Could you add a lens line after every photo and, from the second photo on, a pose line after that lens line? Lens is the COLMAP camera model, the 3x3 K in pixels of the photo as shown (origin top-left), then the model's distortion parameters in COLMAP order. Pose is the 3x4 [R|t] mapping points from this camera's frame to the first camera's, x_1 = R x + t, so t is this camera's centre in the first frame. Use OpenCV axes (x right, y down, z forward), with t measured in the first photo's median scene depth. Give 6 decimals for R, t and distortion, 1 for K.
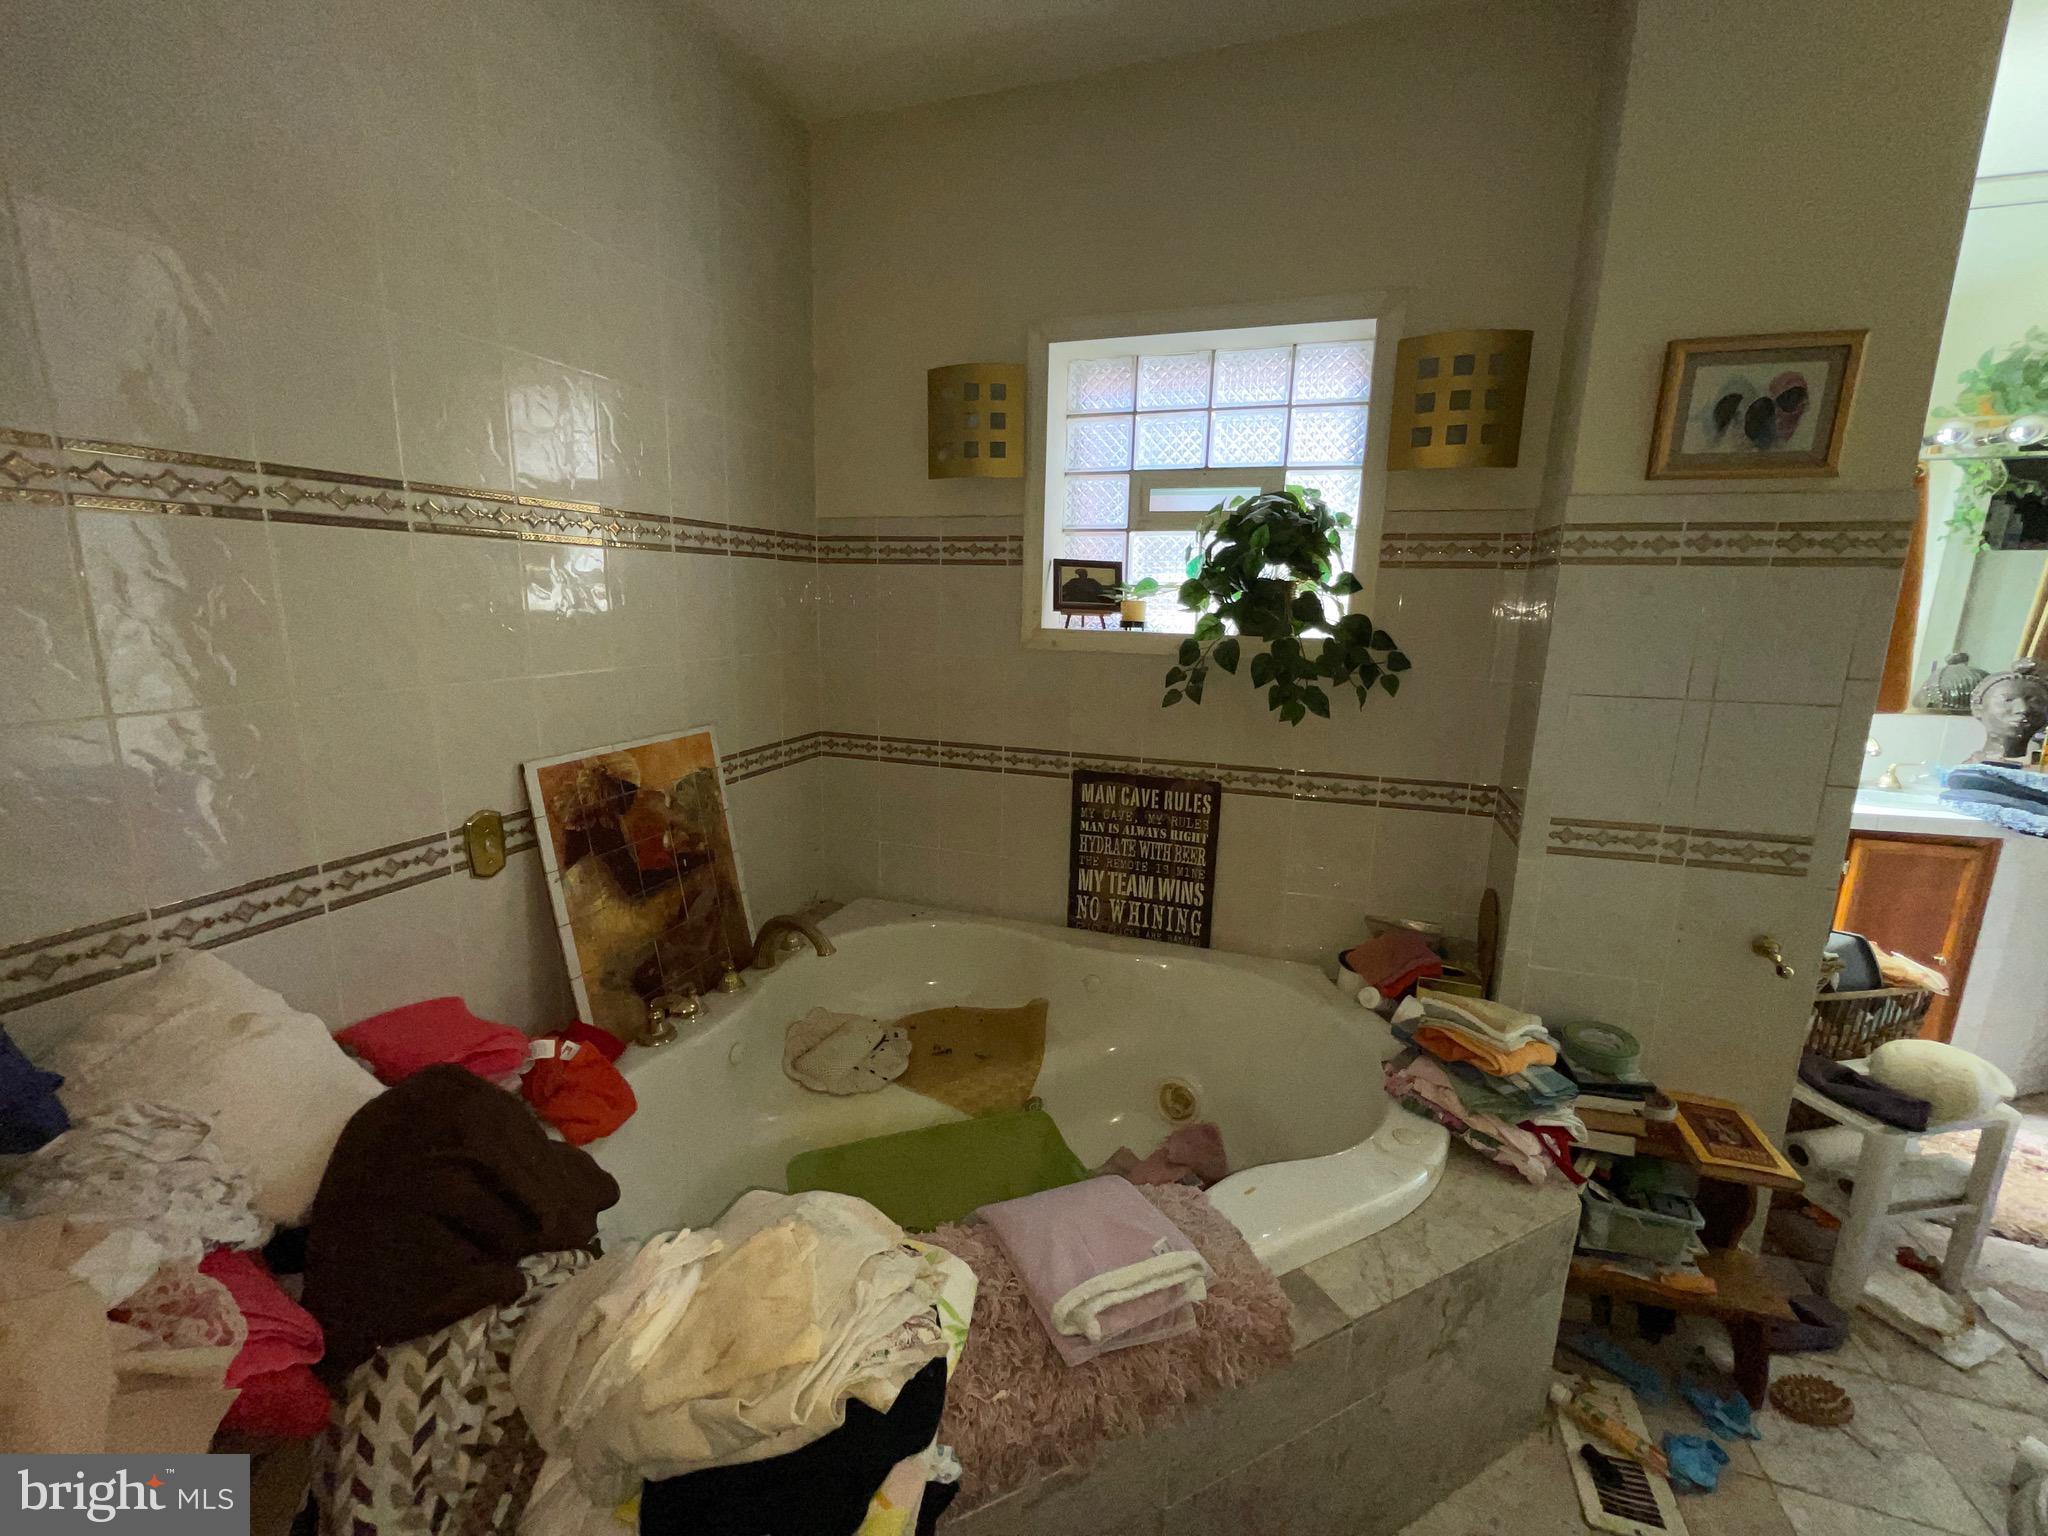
lens RADIAL K [[829.7, 0, 1024.3], [0, 829.7, 769.6], [0, 0, 1]] dist [-0.003066, -0.000795]
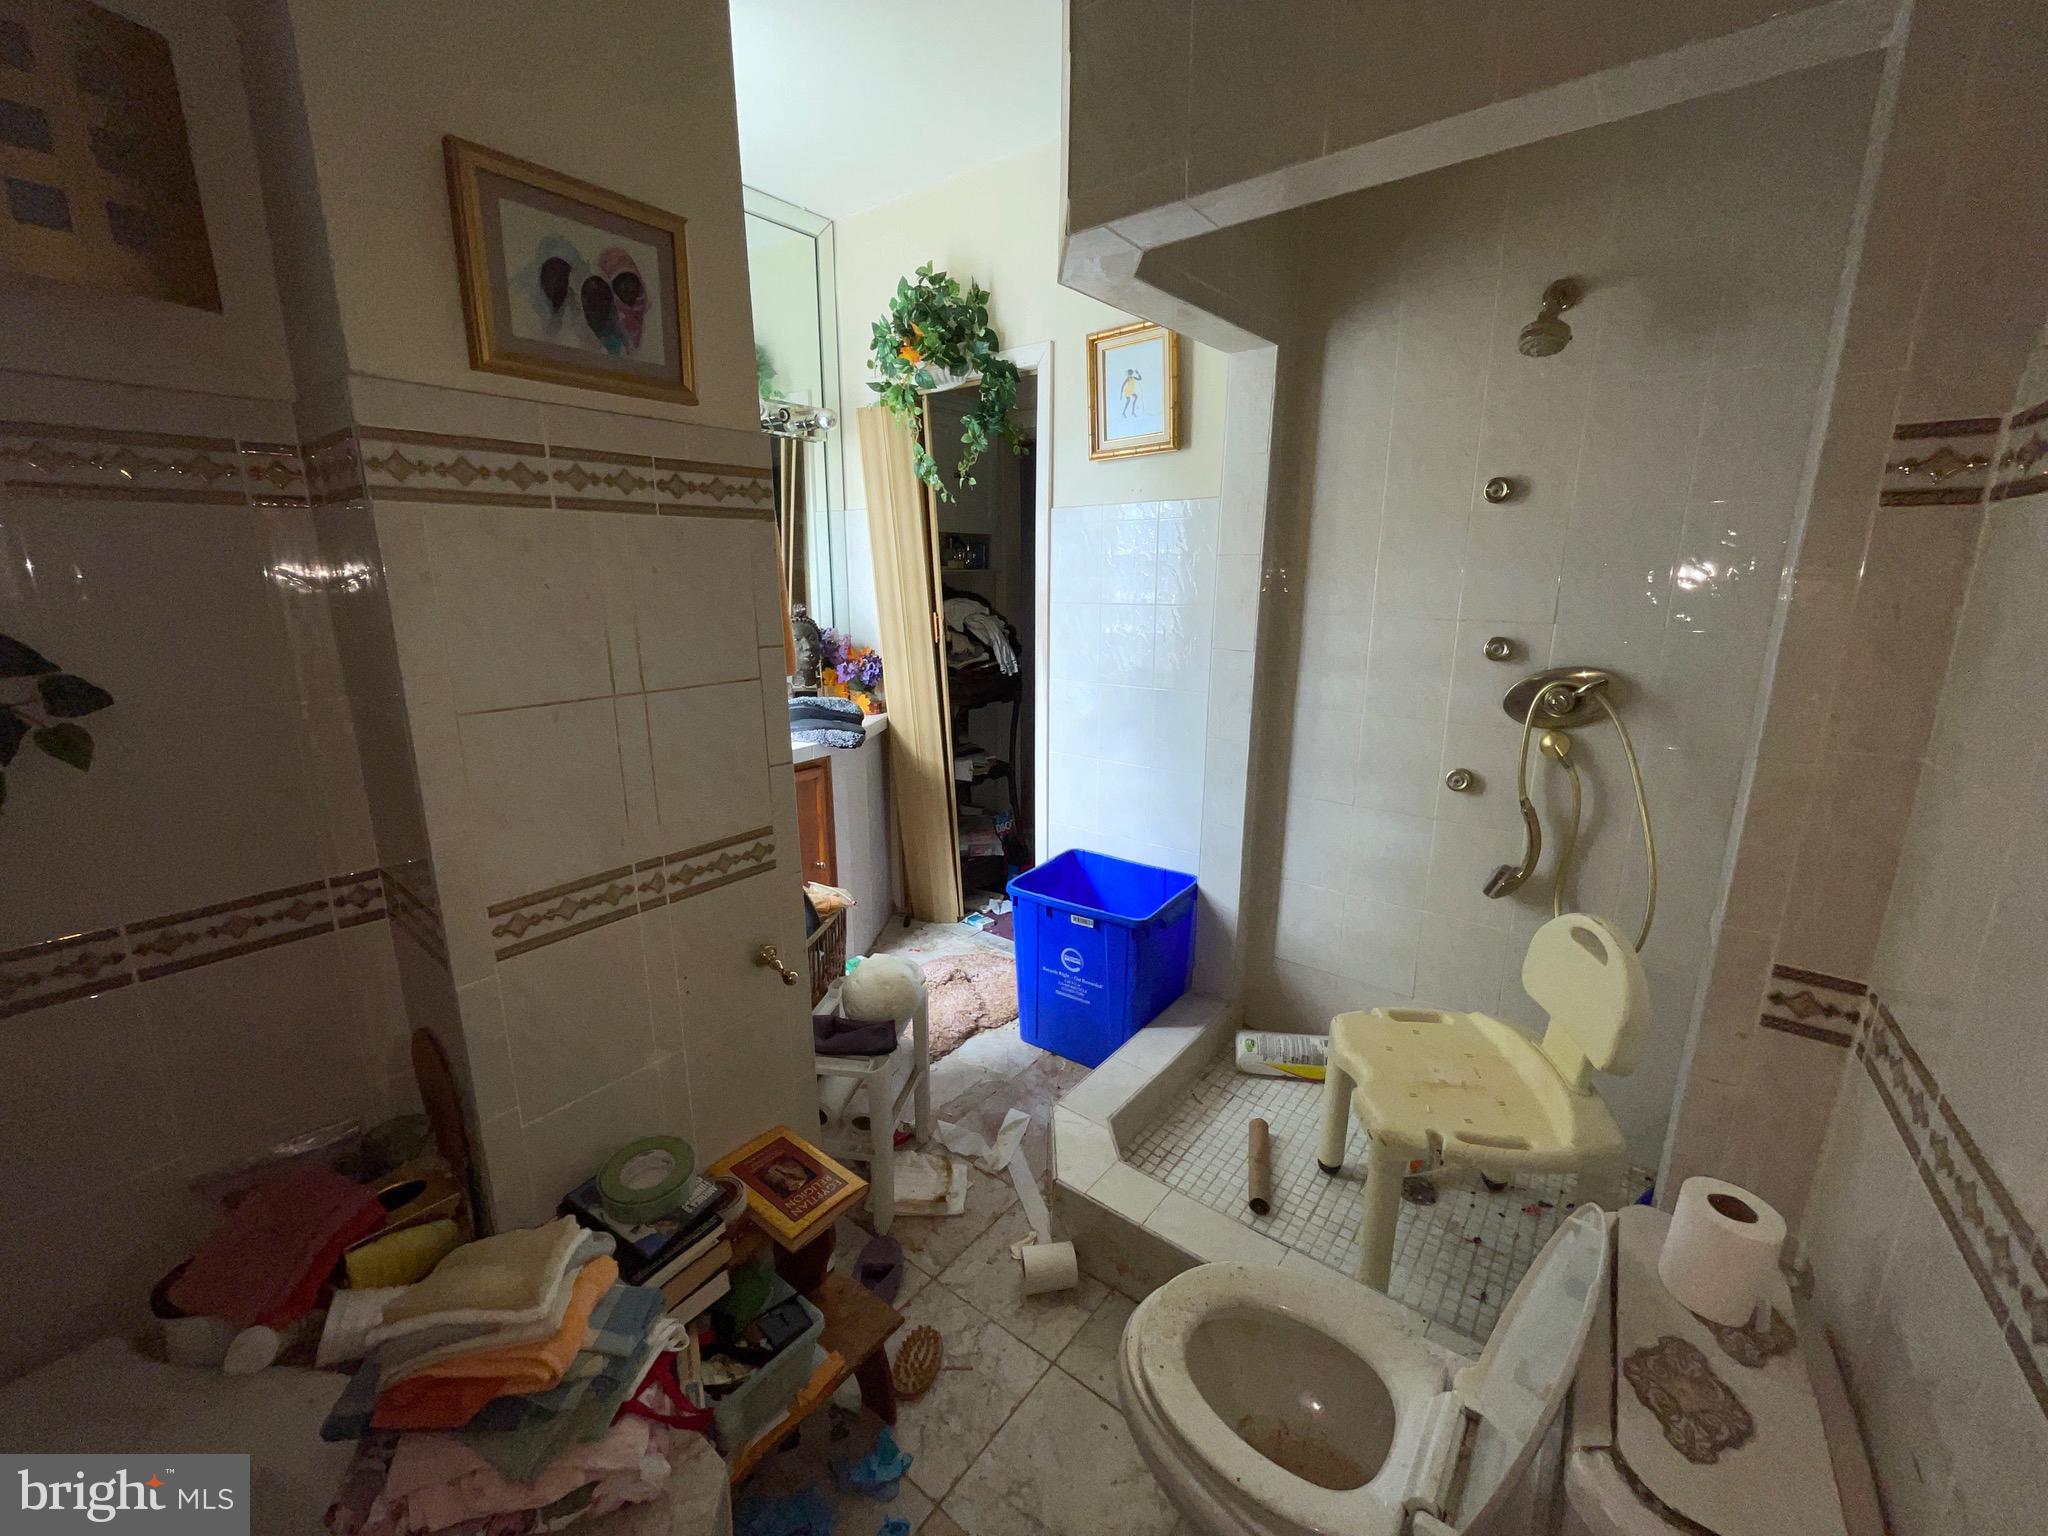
lens RADIAL K [[829.7, 0, 1026.0], [0, 829.7, 766.2], [0, 0, 1]] dist [-0.003066, -0.000795]
pose [[0.340295, -0.233962, 0.910748, 0.233756], [0.194310, 0.965143, 0.175333, -0.080371], [-0.920023, 0.117303, 0.373894, 0.386652]]
